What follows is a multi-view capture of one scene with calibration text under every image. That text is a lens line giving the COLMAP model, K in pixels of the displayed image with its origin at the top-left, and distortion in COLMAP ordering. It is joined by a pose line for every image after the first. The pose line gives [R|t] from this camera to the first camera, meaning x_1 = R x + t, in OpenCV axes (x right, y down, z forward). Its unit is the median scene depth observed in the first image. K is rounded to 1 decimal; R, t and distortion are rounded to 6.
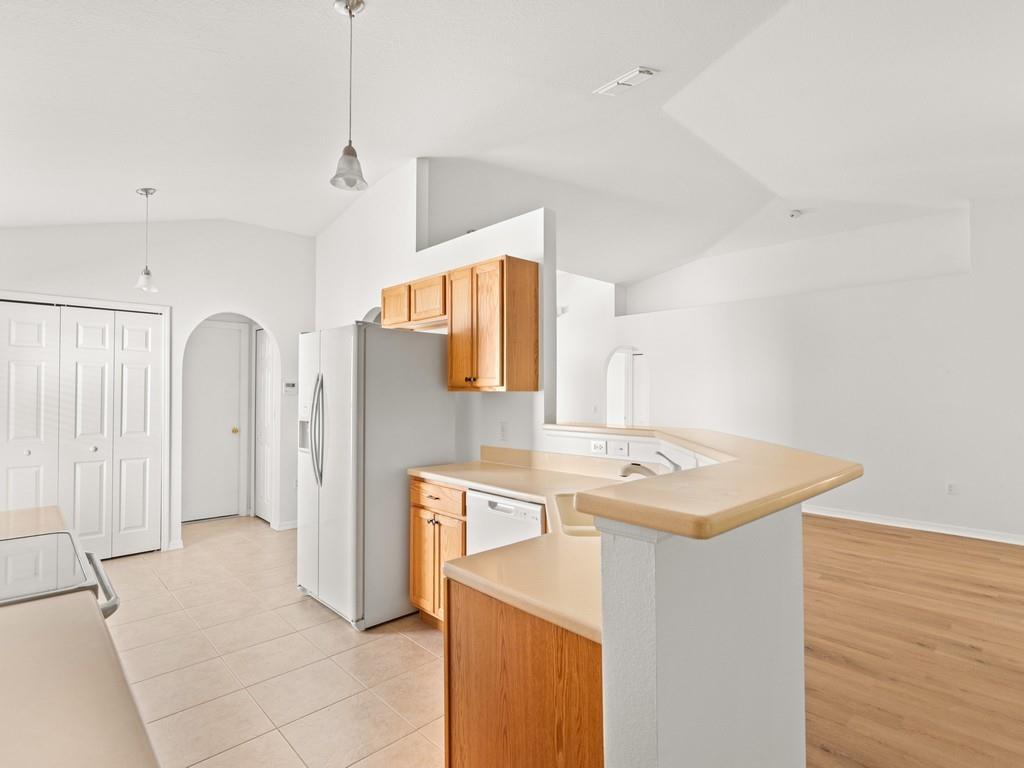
lens RADIAL K [[523.2, 0, 512.0], [0, 523.2, 384.0], [0, 0, 1]] dist [-0.004728, -0.001898]
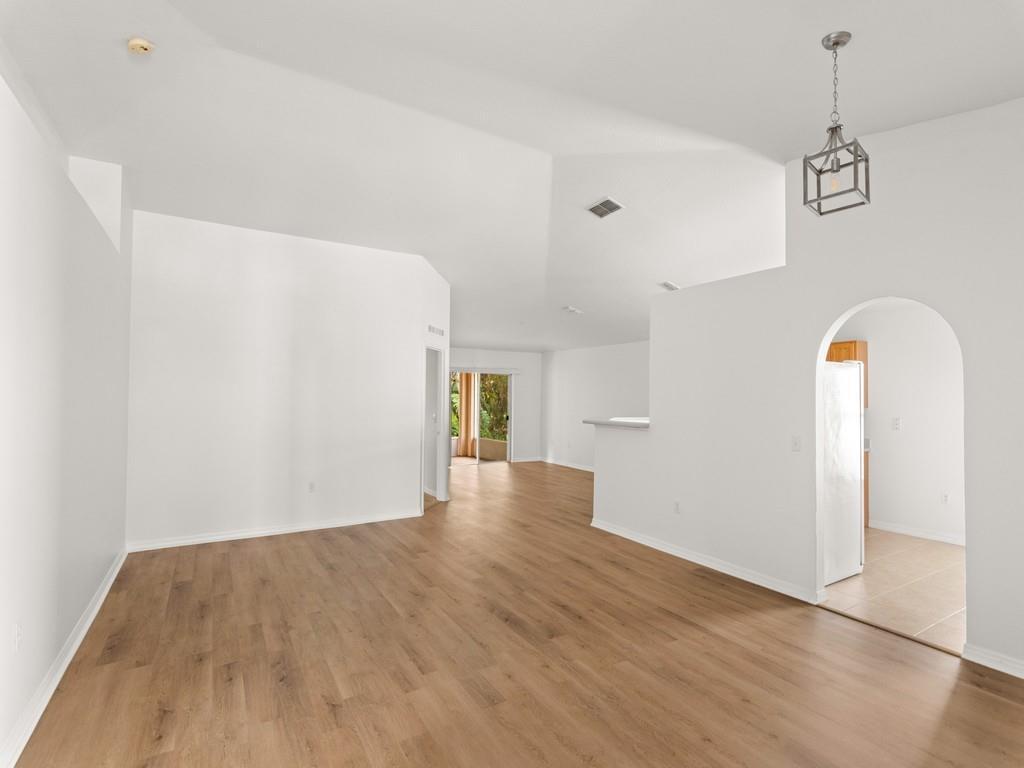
lens RADIAL K [[494.2, 0, 512.0], [0, 494.2, 384.0], [0, 0, 1]] dist [-0.001293, 0.000755]
pose [[-0.975406, -0.008595, 0.220247, 0.132549], [-0.018847, 0.998832, -0.044489, 0.019623], [-0.219607, -0.047546, -0.974429, 2.087970]]
